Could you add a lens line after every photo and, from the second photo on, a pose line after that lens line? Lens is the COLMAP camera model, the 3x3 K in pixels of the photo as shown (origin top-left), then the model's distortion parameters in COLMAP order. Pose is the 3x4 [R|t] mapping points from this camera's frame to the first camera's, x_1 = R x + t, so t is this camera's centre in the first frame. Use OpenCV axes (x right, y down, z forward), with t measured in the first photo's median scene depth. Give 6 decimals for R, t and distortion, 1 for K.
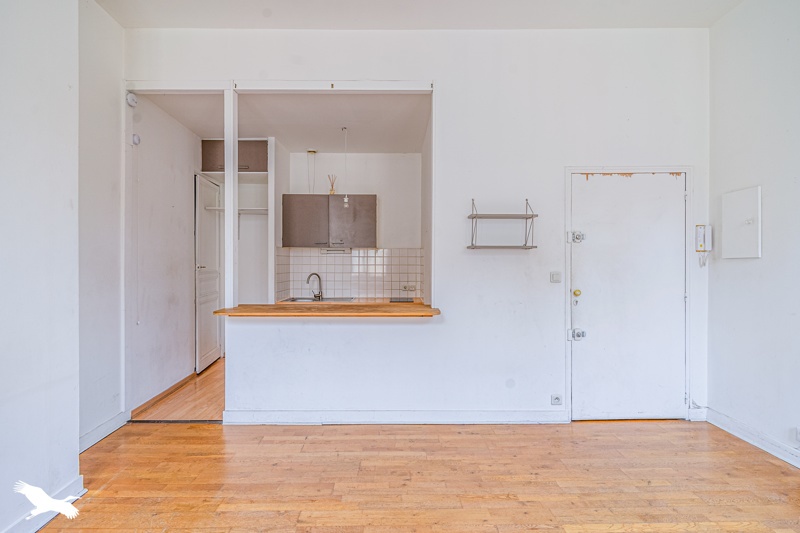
lens RADIAL K [[382.1, 0, 400.0], [0, 382.1, 266.5], [0, 0, 1]] dist [0.000969, 0.000397]
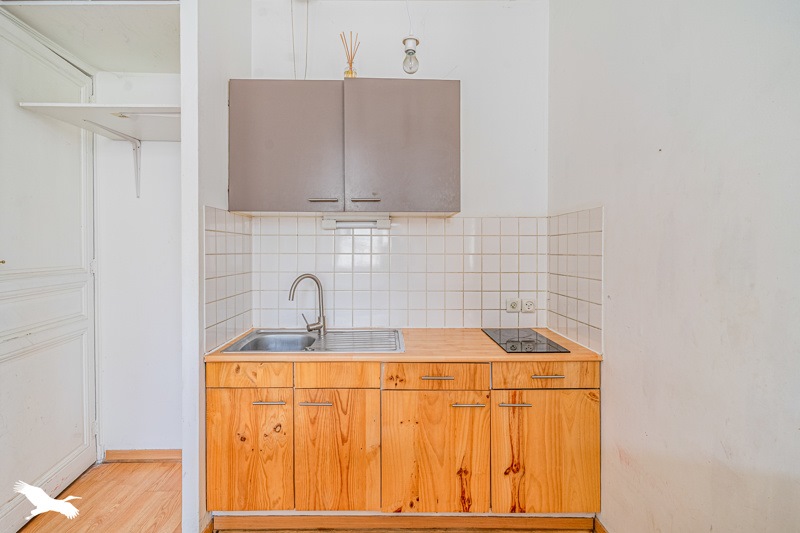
lens RADIAL K [[385.2, 0, 399.7], [0, 385.2, 257.0], [0, 0, 1]] dist [0.001461, 0.000817]
pose [[0.999855, -0.001399, 0.016967, -0.205908], [0.001333, 0.999992, 0.003901, -0.004509], [-0.016972, -0.003878, 0.999848, 0.913046]]
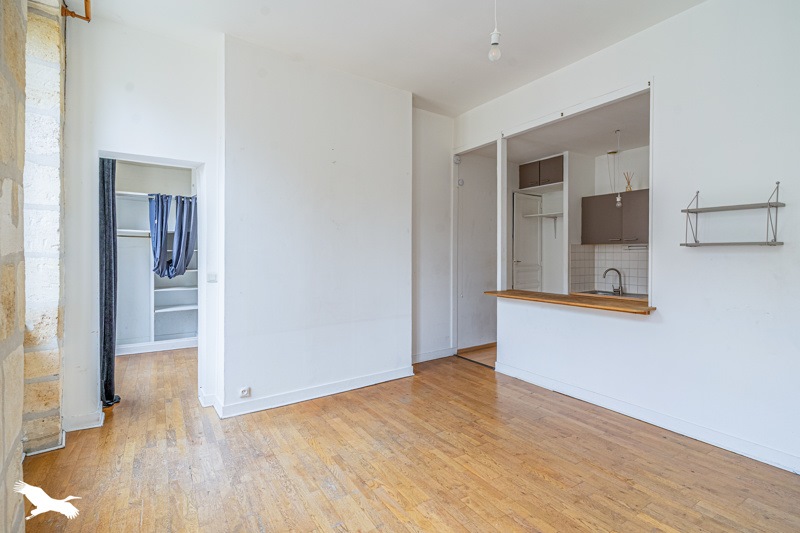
lens RADIAL K [[385.2, 0, 399.7], [0, 385.2, 257.0], [0, 0, 1]] dist [0.001461, 0.000817]
pose [[0.527507, 0.003931, -0.849542, 0.579268], [-0.007946, 0.999968, -0.000306, -0.014377], [0.849514, 0.006912, 0.527522, -0.080282]]
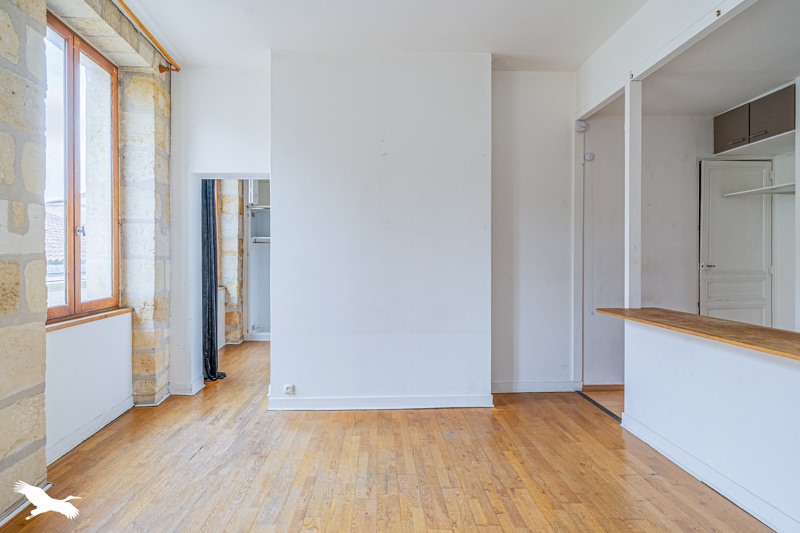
lens RADIAL K [[390.6, 0, 364.5], [0, 390.6, 262.0], [0, 0, 1]] dist [0.001443, 0.000953]
pose [[-0.033280, 0.005703, -0.999430, 0.560135], [-0.006888, 0.999959, 0.005936, -0.010093], [0.999422, 0.007082, -0.033239, 0.362540]]
